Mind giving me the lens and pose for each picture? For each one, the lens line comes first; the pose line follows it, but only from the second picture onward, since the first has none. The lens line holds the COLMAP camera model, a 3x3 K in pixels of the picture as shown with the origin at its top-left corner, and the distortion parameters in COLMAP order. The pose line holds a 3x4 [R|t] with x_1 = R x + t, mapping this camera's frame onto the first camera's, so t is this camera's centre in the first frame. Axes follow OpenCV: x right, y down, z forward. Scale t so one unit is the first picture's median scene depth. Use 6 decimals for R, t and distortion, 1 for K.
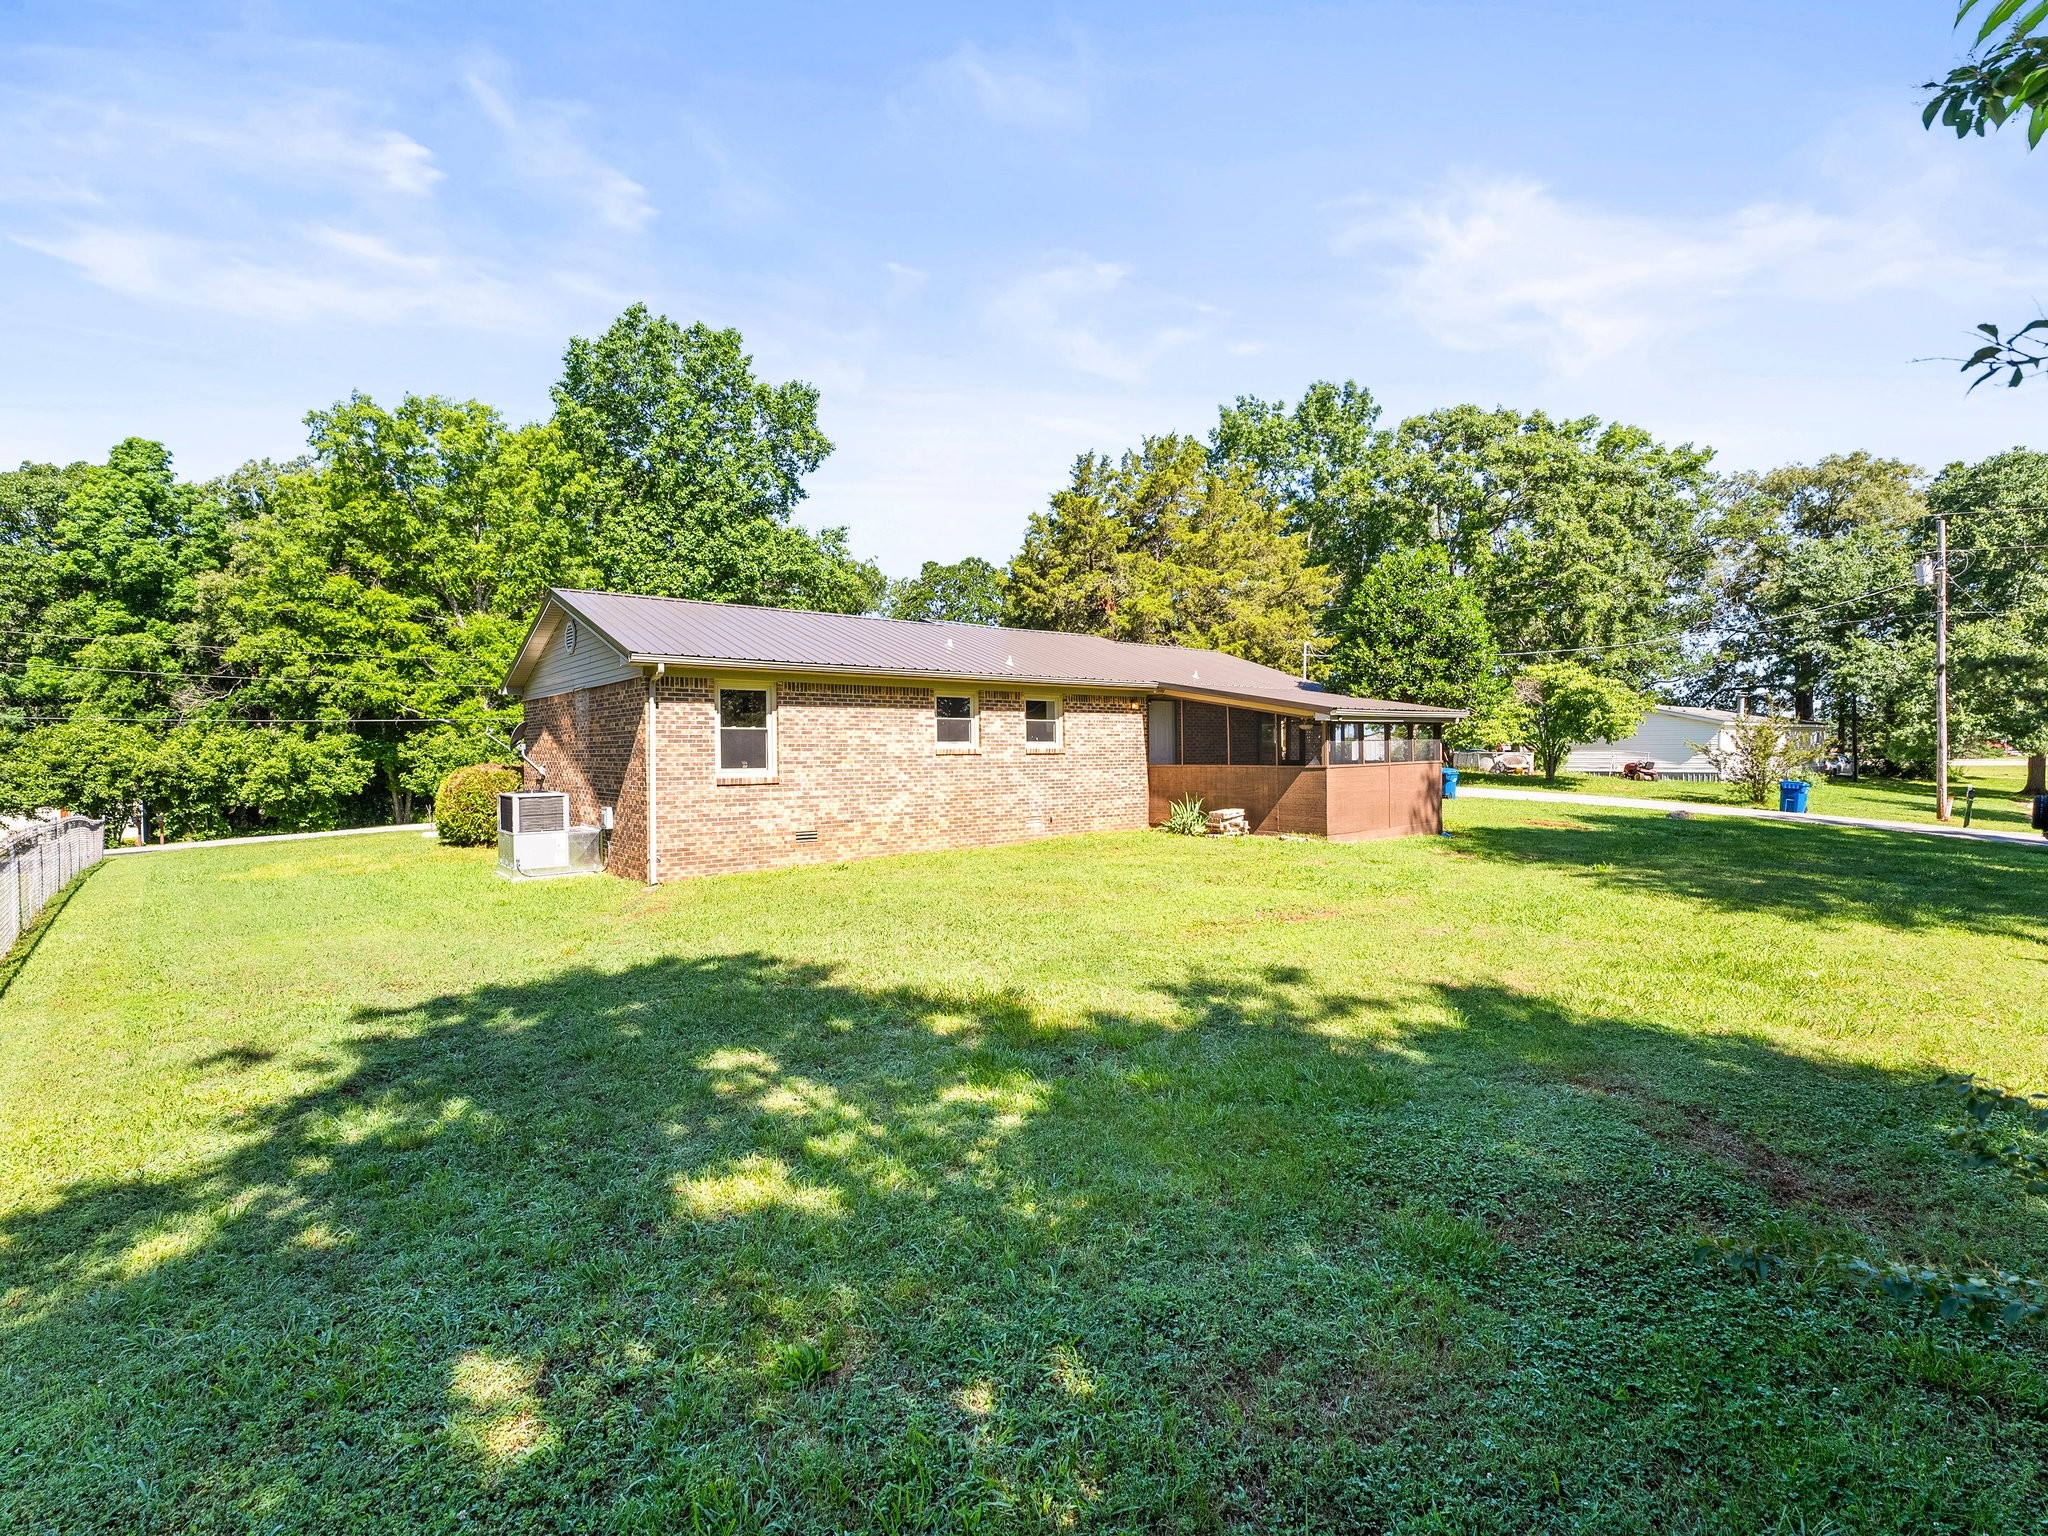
lens RADIAL K [[944.7, 0, 1021.4], [0, 944.7, 766.7], [0, 0, 1]] dist [-0.021635, 0.002124]
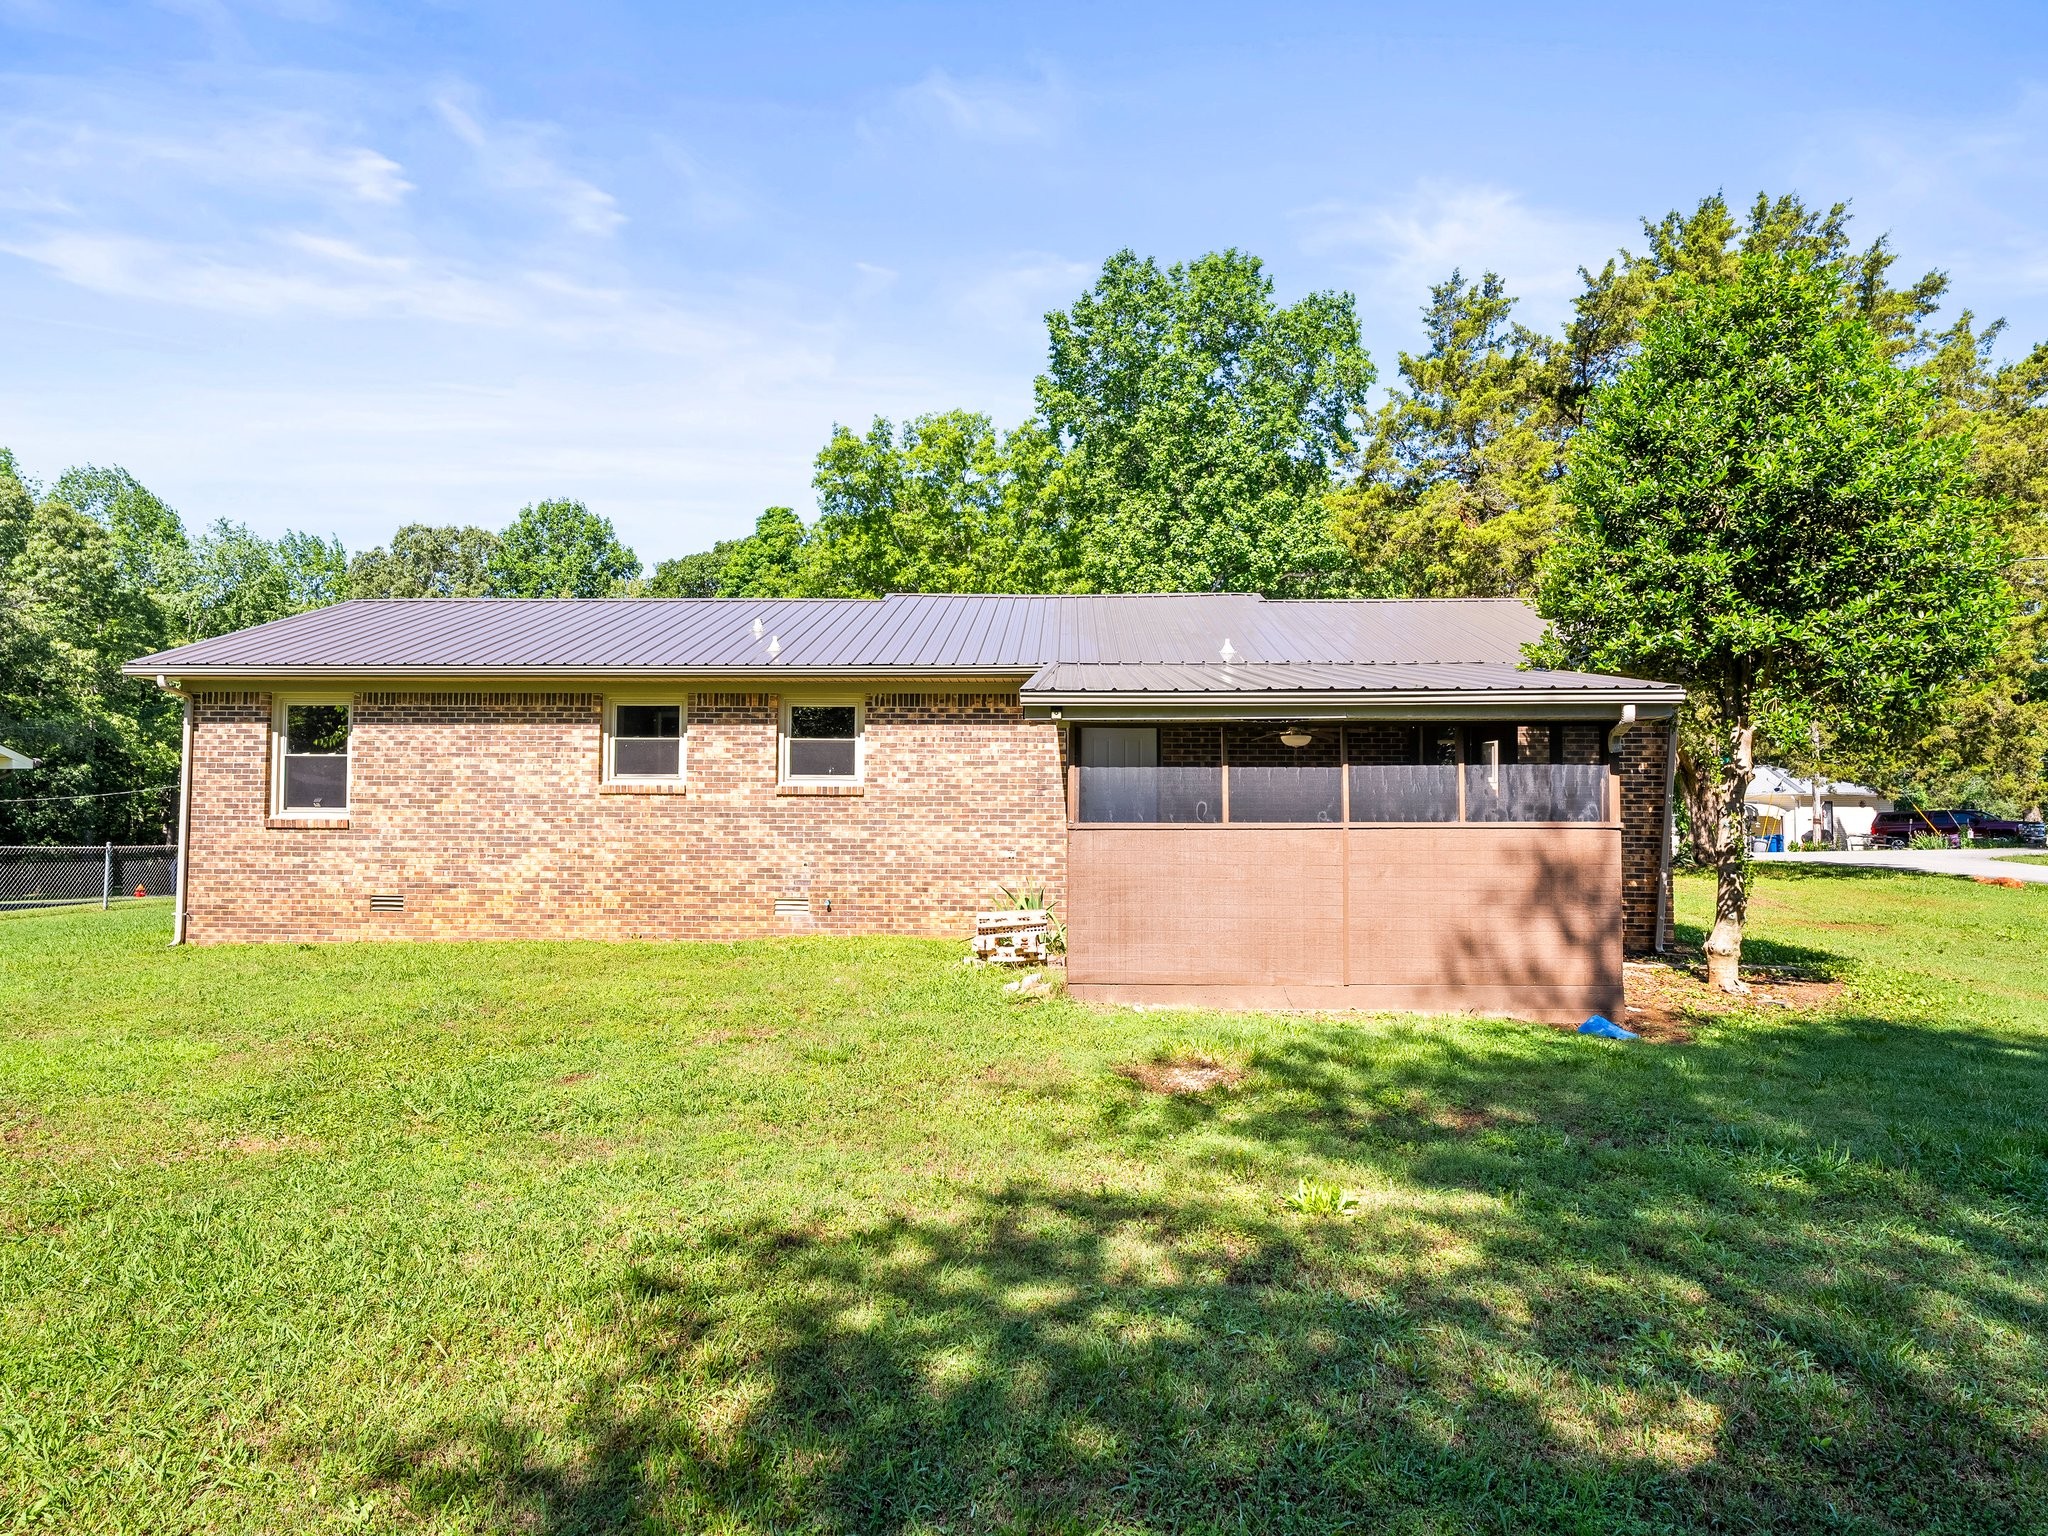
lens RADIAL K [[1200.1, 0, 1024.1], [0, 1200.1, 763.8], [0, 0, 1]] dist [-0.000979, -0.001998]
pose [[0.745734, -0.011748, -0.666140, 0.708017], [-0.022911, 0.998801, -0.043263, -0.004187], [0.665849, 0.047524, 0.744571, 0.590806]]
